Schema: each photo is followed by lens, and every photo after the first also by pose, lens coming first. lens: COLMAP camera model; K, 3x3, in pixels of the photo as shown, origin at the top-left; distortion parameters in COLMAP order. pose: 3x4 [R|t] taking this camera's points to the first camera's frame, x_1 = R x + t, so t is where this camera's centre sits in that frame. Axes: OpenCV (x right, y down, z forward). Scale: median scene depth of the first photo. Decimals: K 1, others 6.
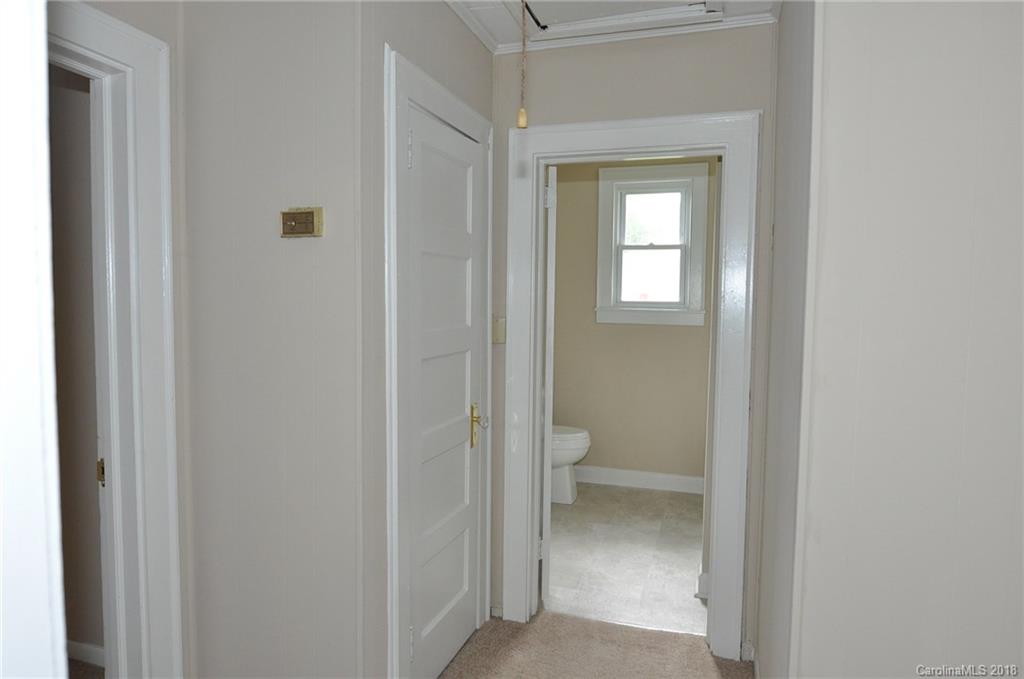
lens RADIAL K [[632.4, 0, 514.2], [0, 632.4, 338.9], [0, 0, 1]] dist [-0.016122, -0.000274]
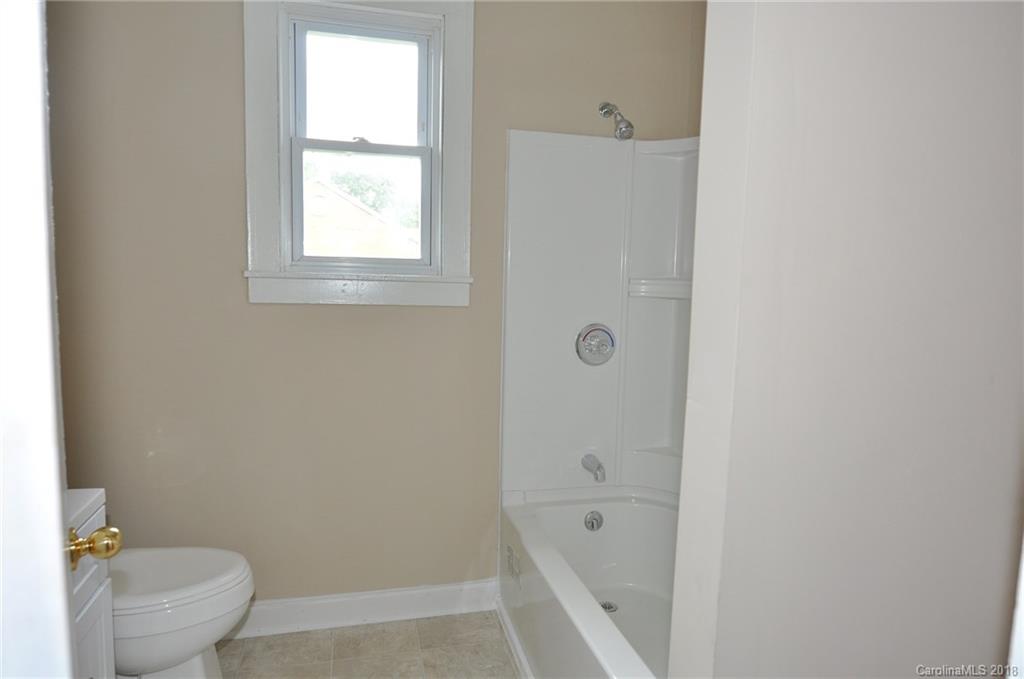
lens RADIAL K [[632.4, 0, 514.2], [0, 632.4, 338.9], [0, 0, 1]] dist [-0.016122, -0.000274]
pose [[0.844278, -0.051356, 0.533440, 0.047474], [0.015661, 0.997337, 0.071230, -0.030073], [-0.535677, -0.051784, 0.842834, 0.520438]]
